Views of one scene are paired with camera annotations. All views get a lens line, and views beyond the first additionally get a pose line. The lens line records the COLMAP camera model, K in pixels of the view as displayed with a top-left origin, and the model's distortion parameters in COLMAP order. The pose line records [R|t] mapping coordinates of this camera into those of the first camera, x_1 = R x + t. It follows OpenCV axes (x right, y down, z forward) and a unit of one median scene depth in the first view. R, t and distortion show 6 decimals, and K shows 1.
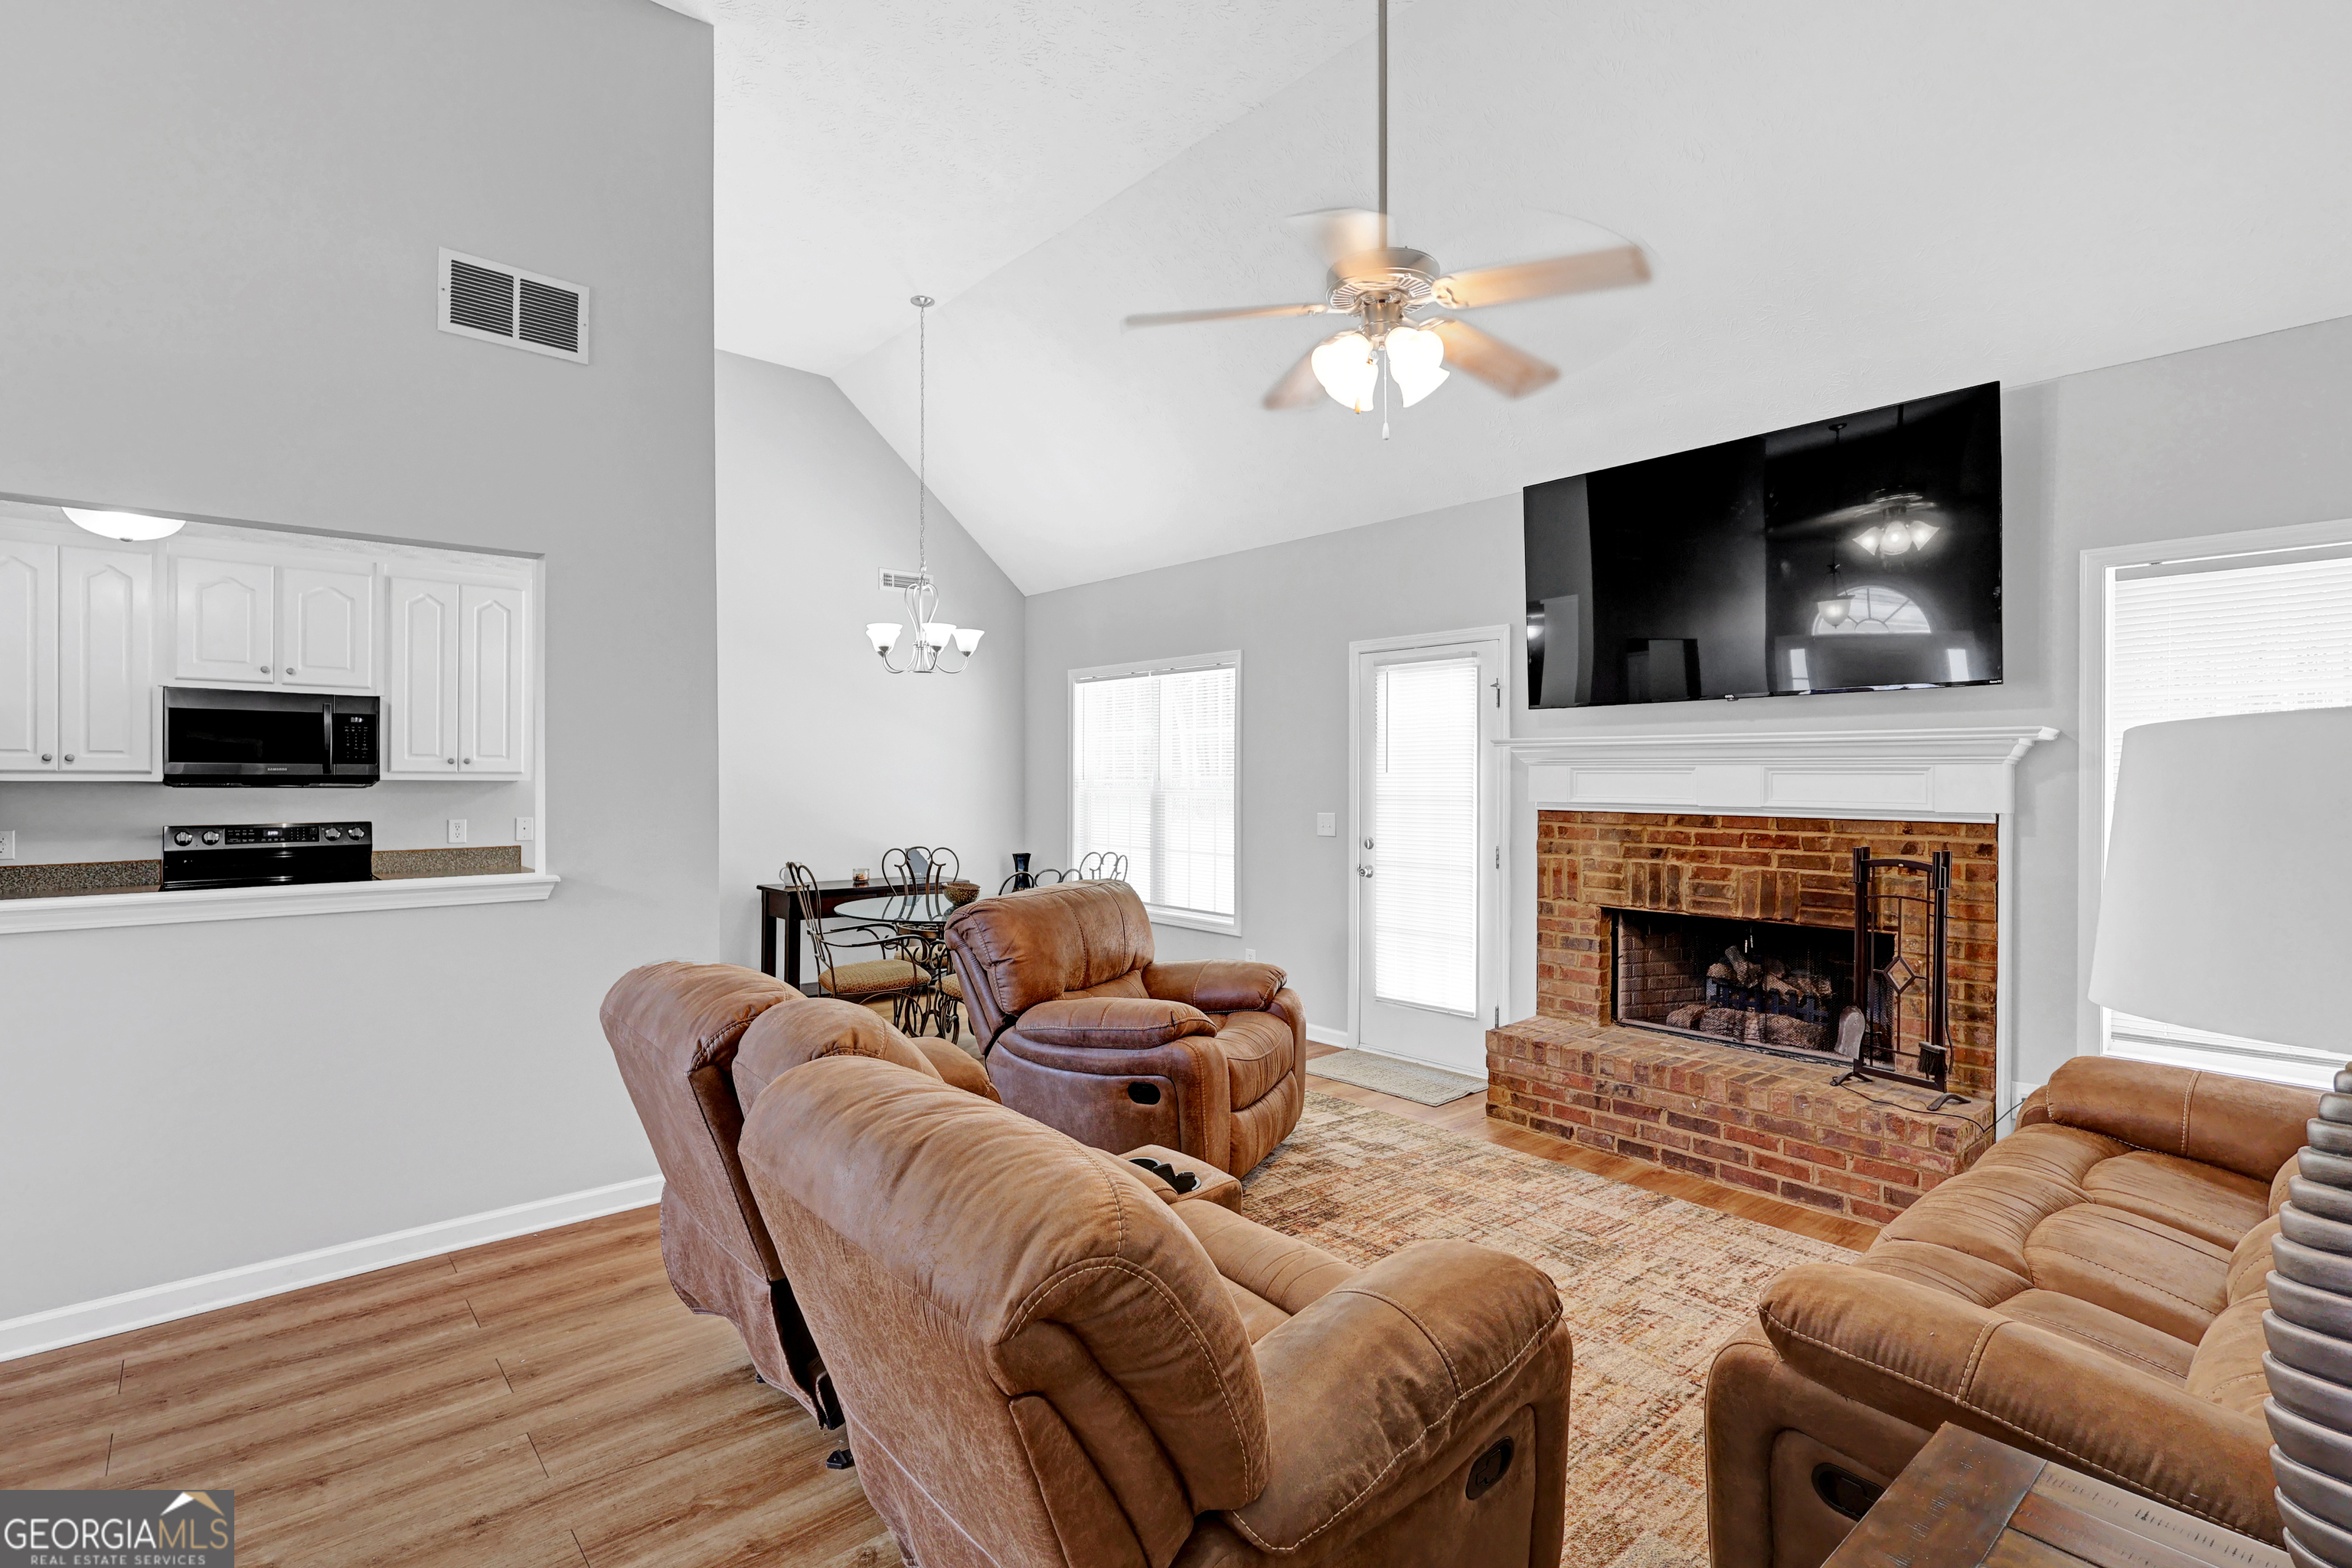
lens RADIAL K [[1094.5, 0, 1183.5], [0, 1094.5, 778.4], [0, 0, 1]] dist [-0.003523, -0.000455]
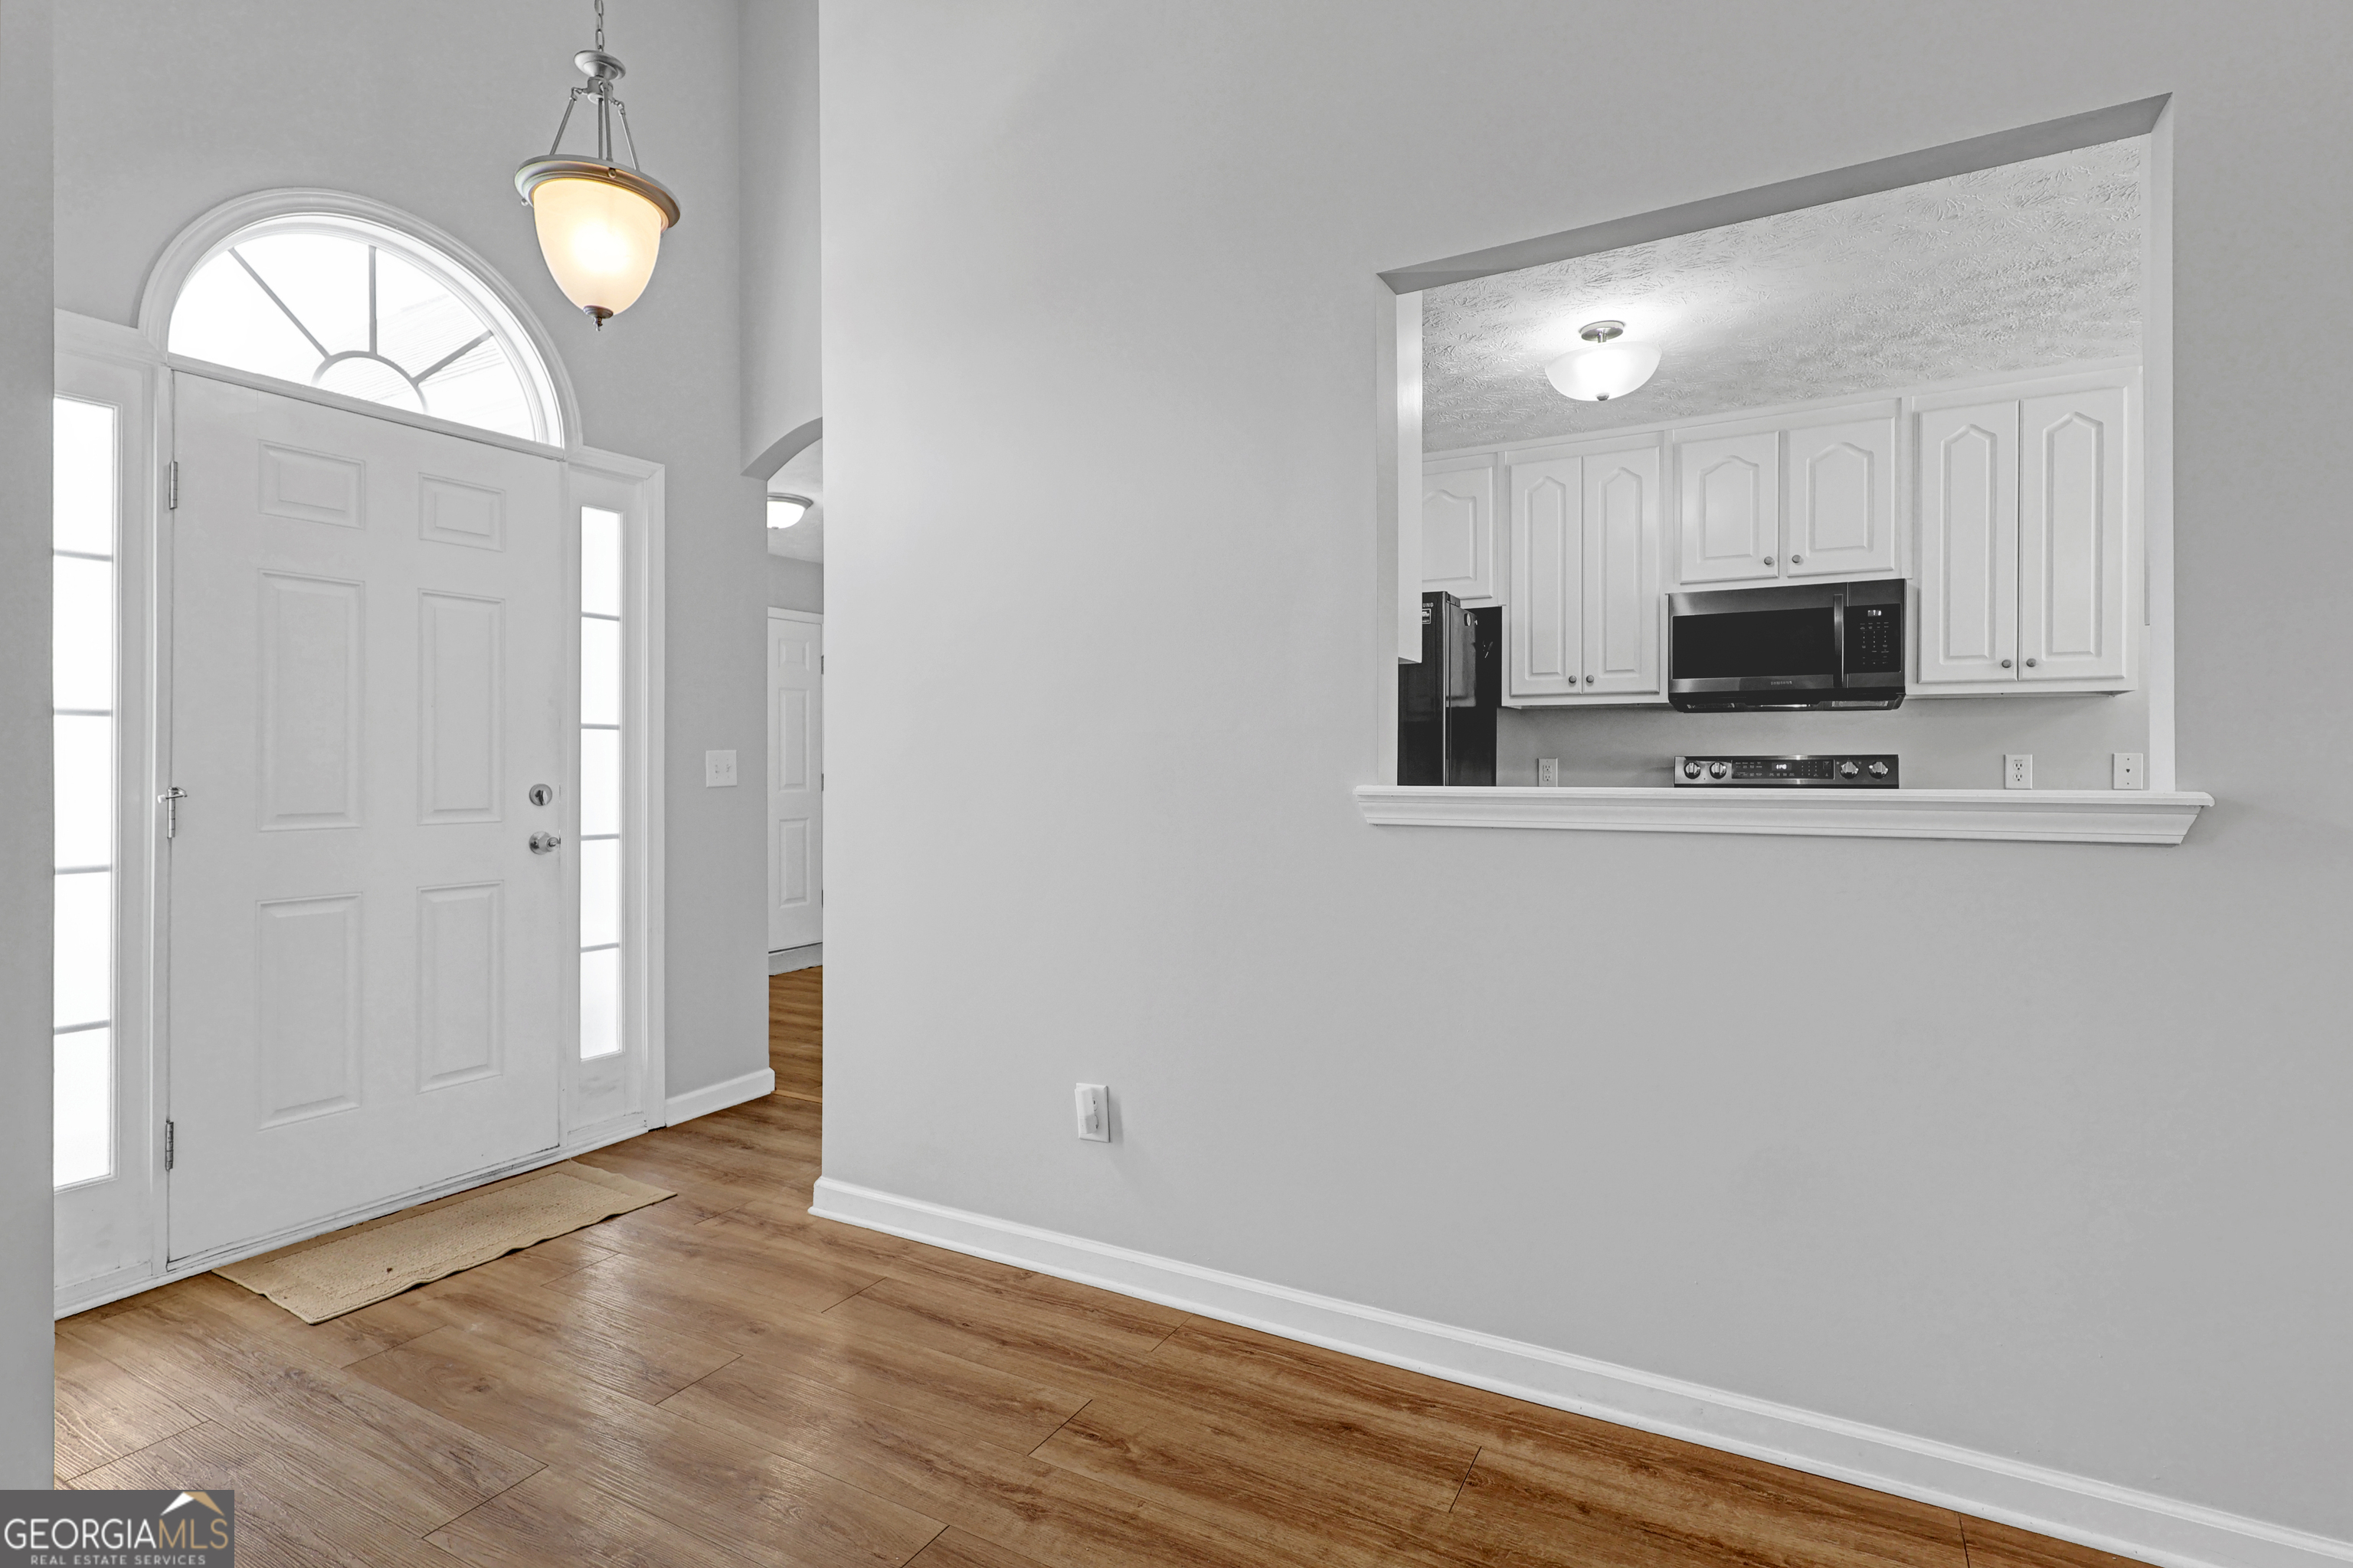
lens RADIAL K [[1138.1, 0, 1178.1], [0, 1138.1, 768.8], [0, 0, 1]] dist [0.000851, -0.000090]
pose [[0.325359, 0.002990, -0.945586, -0.179044], [0.001957, 0.999991, 0.003835, 0.048749], [0.945589, -0.003098, 0.325350, 0.300820]]
